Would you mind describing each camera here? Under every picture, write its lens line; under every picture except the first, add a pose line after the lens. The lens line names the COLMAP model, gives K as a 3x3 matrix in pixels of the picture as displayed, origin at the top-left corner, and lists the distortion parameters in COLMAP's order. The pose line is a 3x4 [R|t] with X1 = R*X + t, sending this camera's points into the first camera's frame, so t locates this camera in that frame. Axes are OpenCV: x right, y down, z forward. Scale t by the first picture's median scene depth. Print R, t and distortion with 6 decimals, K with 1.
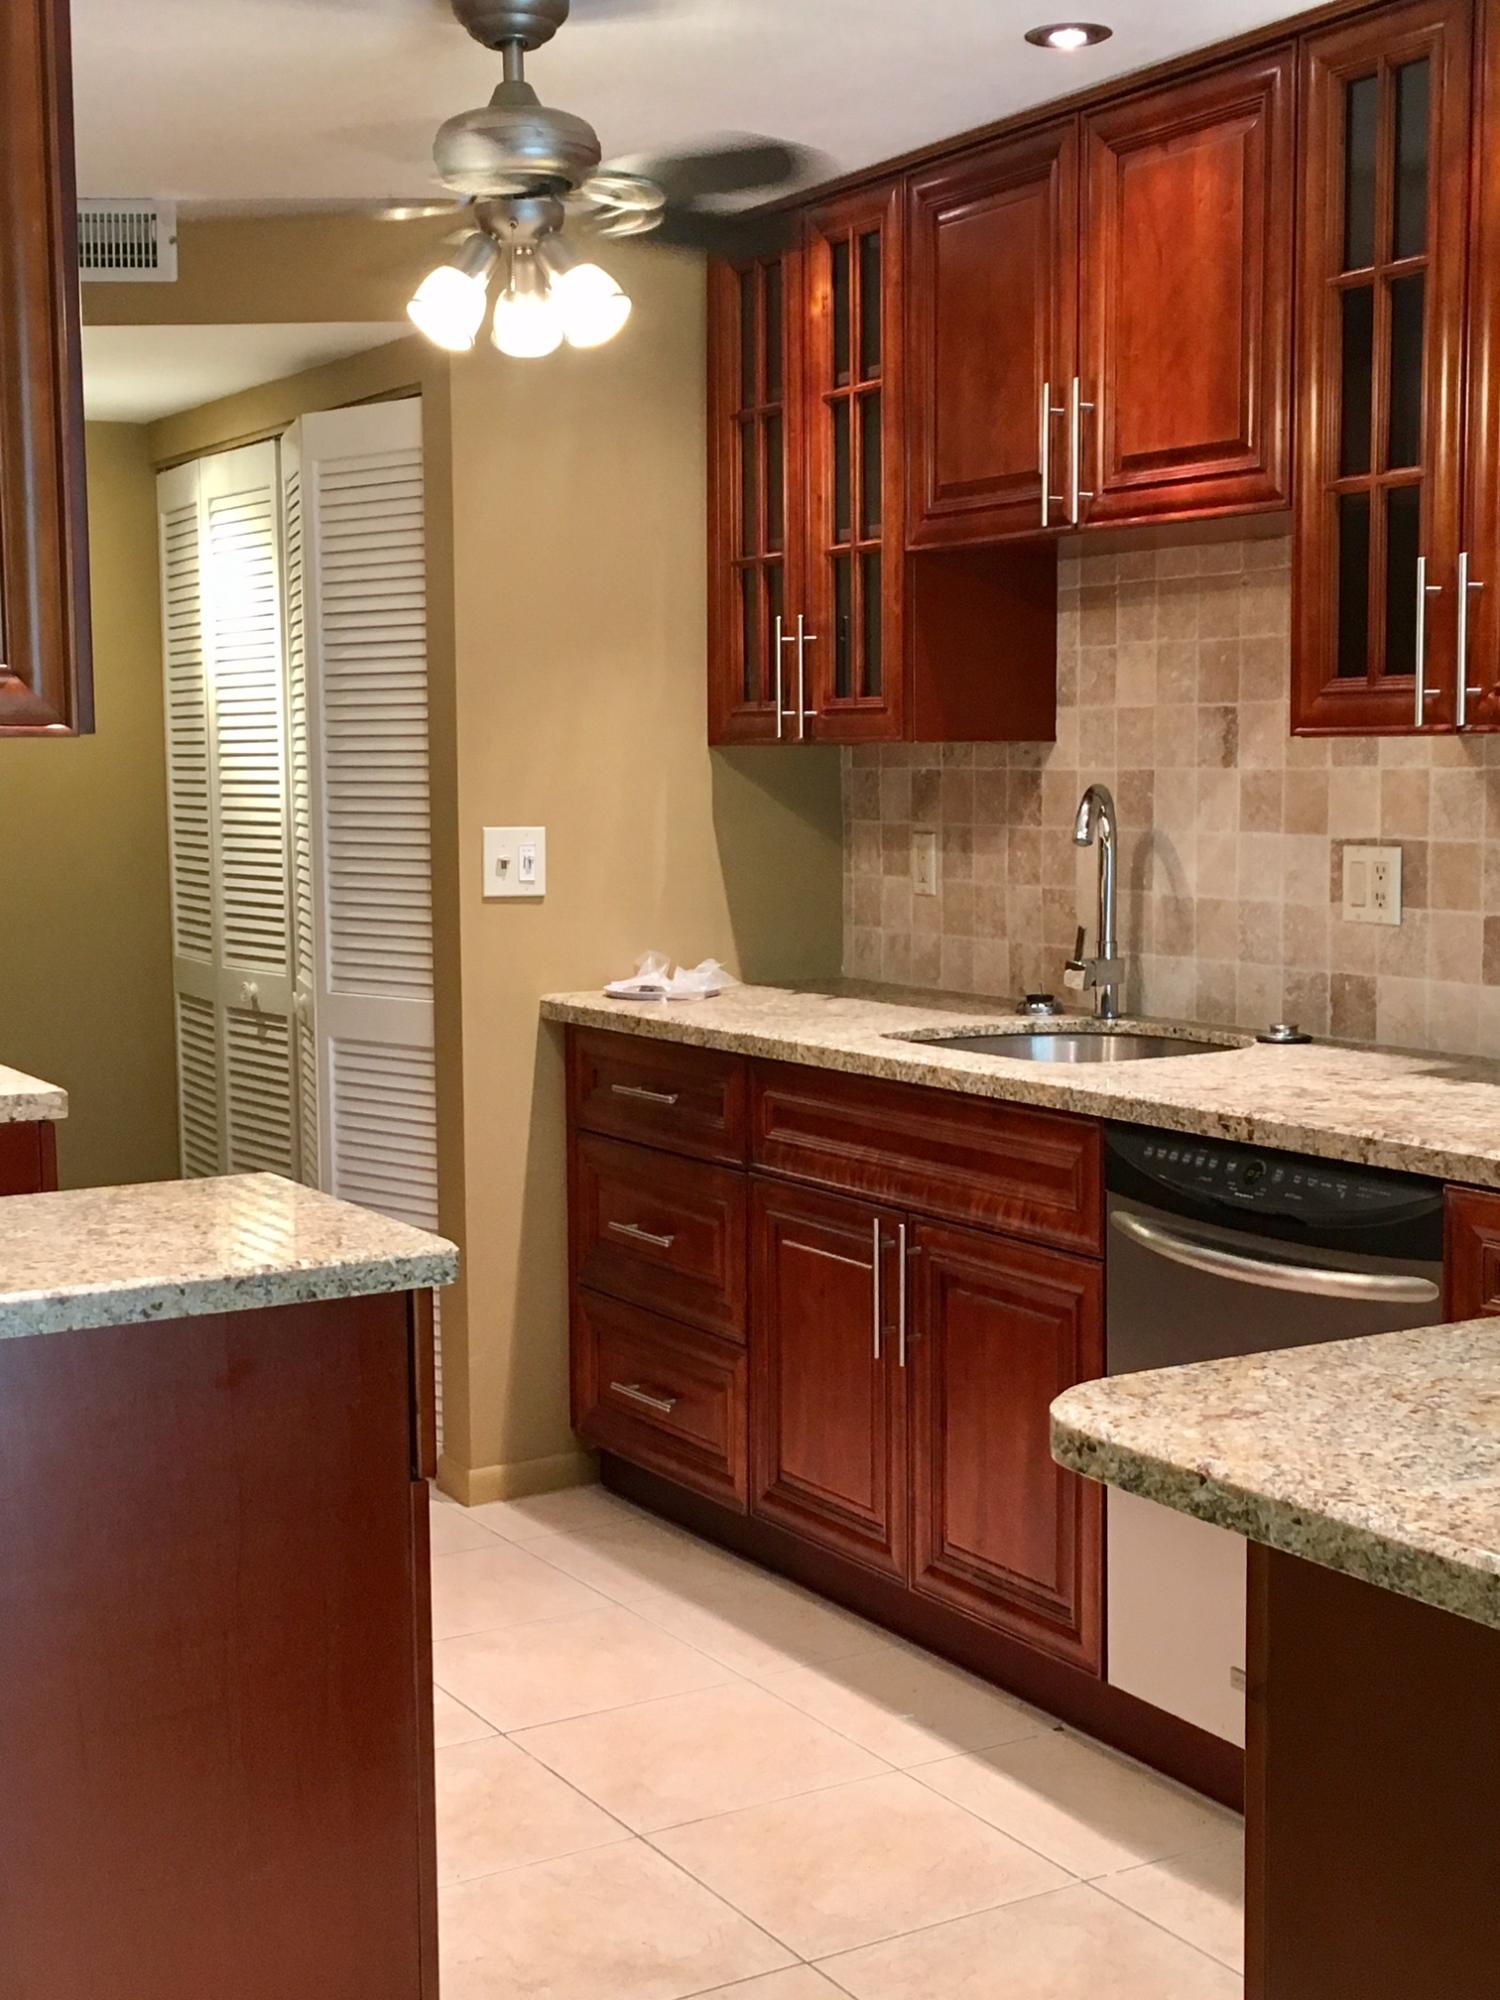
lens RADIAL K [[2663.8, 0, 750.0], [0, 2663.8, 1000.0], [0, 0, 1]] dist [0.005268, 0.029141]
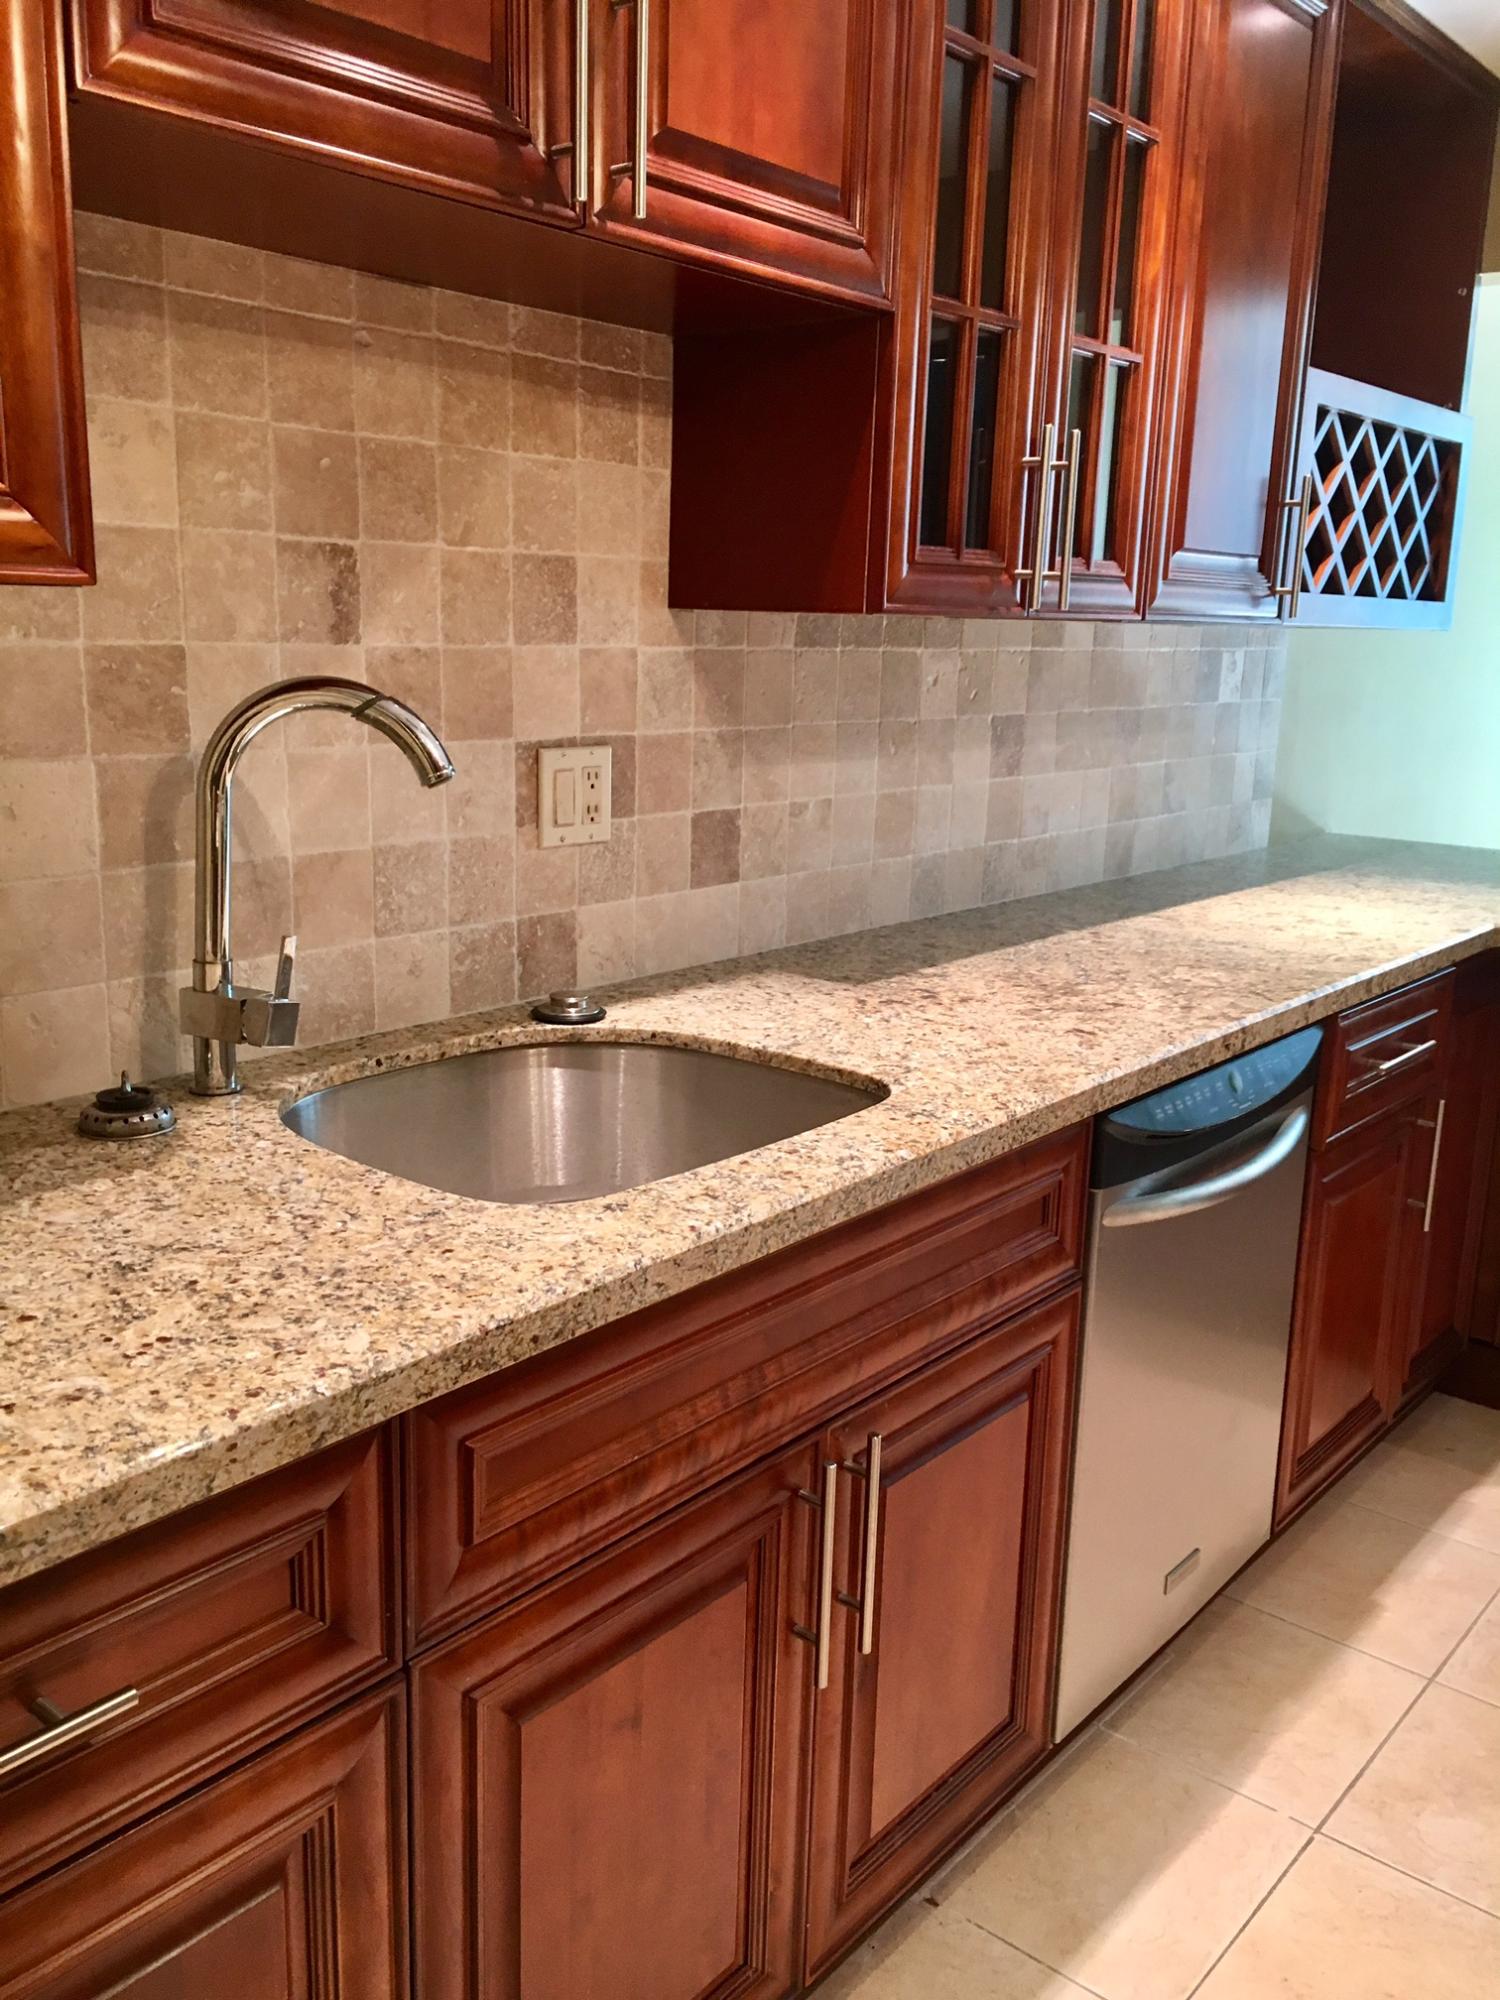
lens RADIAL K [[1707.5, 0, 750.0], [0, 1707.5, 1000.0], [0, 0, 1]] dist [0.042420, -0.008349]
pose [[-0.343142, -0.207507, 0.916075, -0.257487], [0.060839, 0.968333, 0.242134, -0.102201], [-0.937311, 0.138820, -0.319651, 1.096201]]
